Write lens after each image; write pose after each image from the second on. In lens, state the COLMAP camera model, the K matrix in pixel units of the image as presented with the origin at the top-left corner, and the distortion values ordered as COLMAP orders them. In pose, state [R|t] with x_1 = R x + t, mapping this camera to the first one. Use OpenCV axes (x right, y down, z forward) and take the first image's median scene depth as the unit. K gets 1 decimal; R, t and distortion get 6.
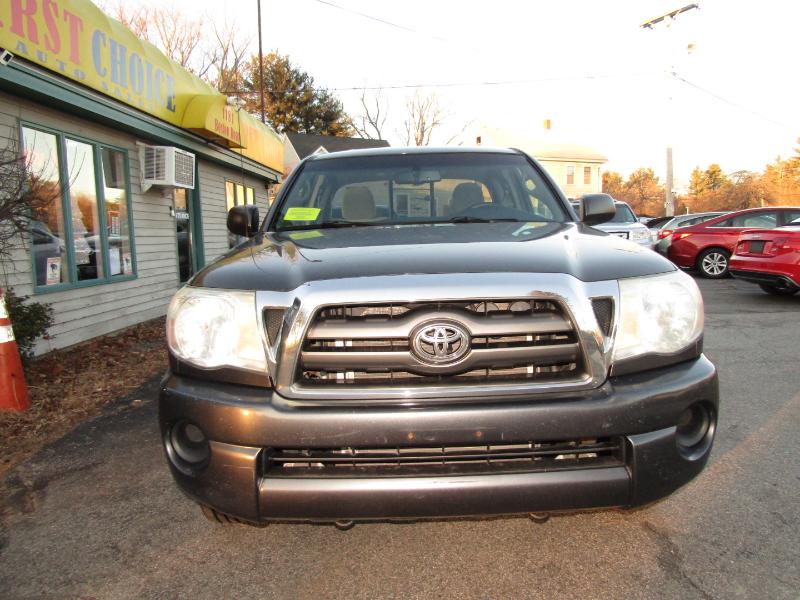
lens RADIAL K [[566.0, 0, 403.5], [0, 566.0, 298.9], [0, 0, 1]] dist [-0.014140, 0.002268]
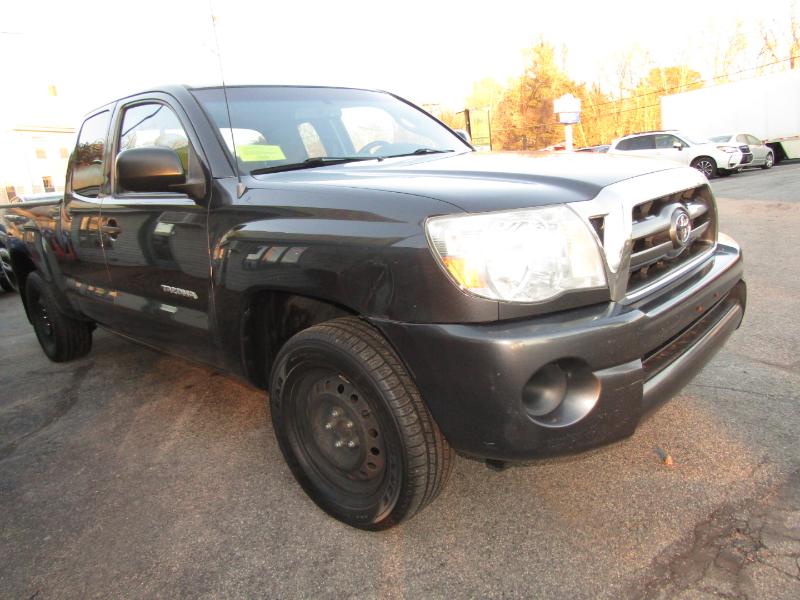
lens RADIAL K [[566.0, 0, 402.3], [0, 566.0, 298.4], [0, 0, 1]] dist [-0.014140, 0.002268]
pose [[0.693041, -0.203678, 0.691527, -0.253601], [0.173896, 0.978164, 0.113826, -0.002958], [-0.699611, 0.041368, 0.713326, 0.128060]]
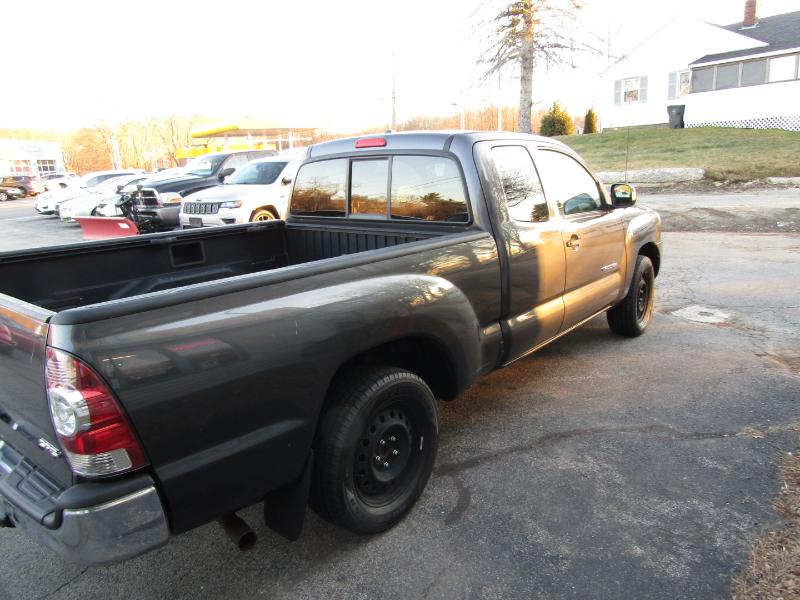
lens RADIAL K [[566.0, 0, 397.5], [0, 566.0, 300.5], [0, 0, 1]] dist [-0.014140, 0.002268]
pose [[-0.762476, -0.092733, 0.640337, -0.321701], [0.146155, 0.939410, 0.310077, -0.171233], [-0.630293, 0.330014, -0.702724, 1.013028]]
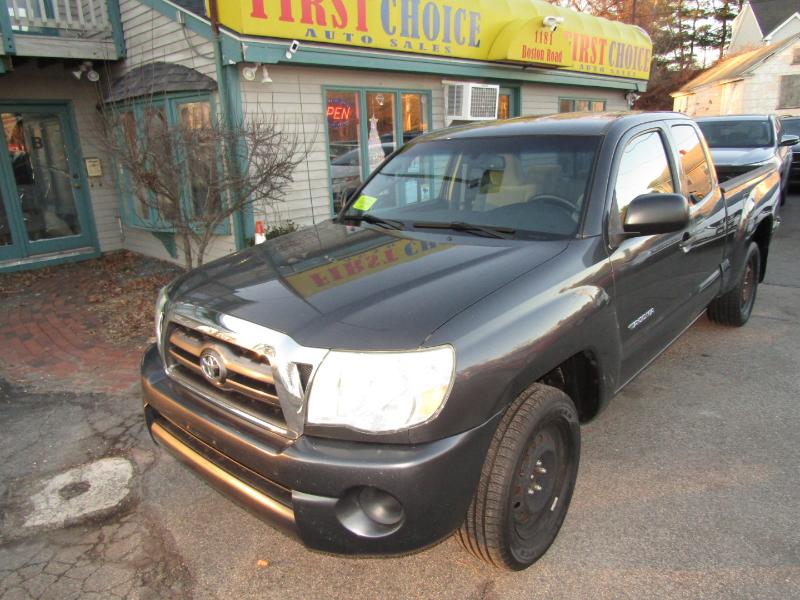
lens RADIAL K [[566.0, 0, 401.0], [0, 566.0, 301.1], [0, 0, 1]] dist [-0.014140, 0.002268]
pose [[0.736168, 0.180772, -0.652210, 0.266835], [-0.055079, 0.976475, 0.208479, -0.080973], [0.674554, -0.117553, 0.728806, 0.079613]]
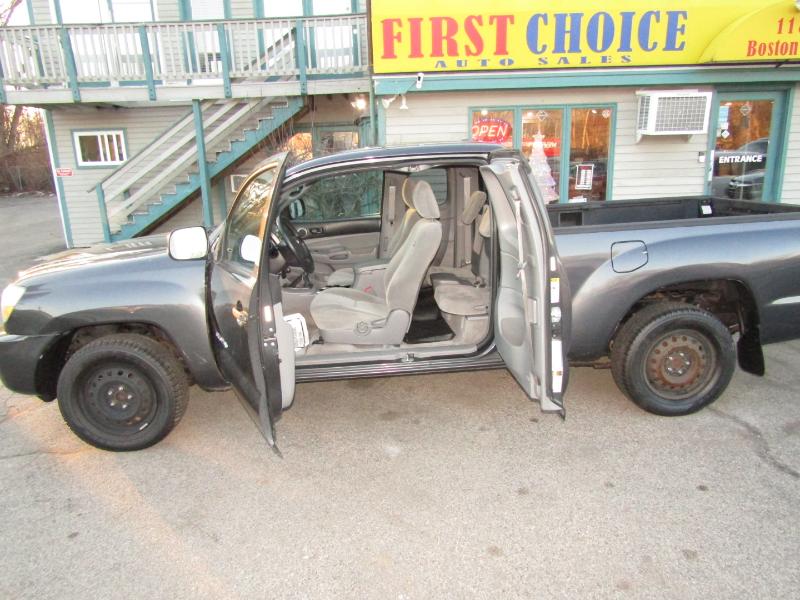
lens RADIAL K [[566.0, 0, 402.1], [0, 566.0, 300.6], [0, 0, 1]] dist [-0.014140, 0.002268]
pose [[0.039005, 0.266513, -0.963042, 0.572159], [-0.085245, 0.961149, 0.262536, -0.145370], [0.995596, 0.071854, 0.060208, 0.536739]]
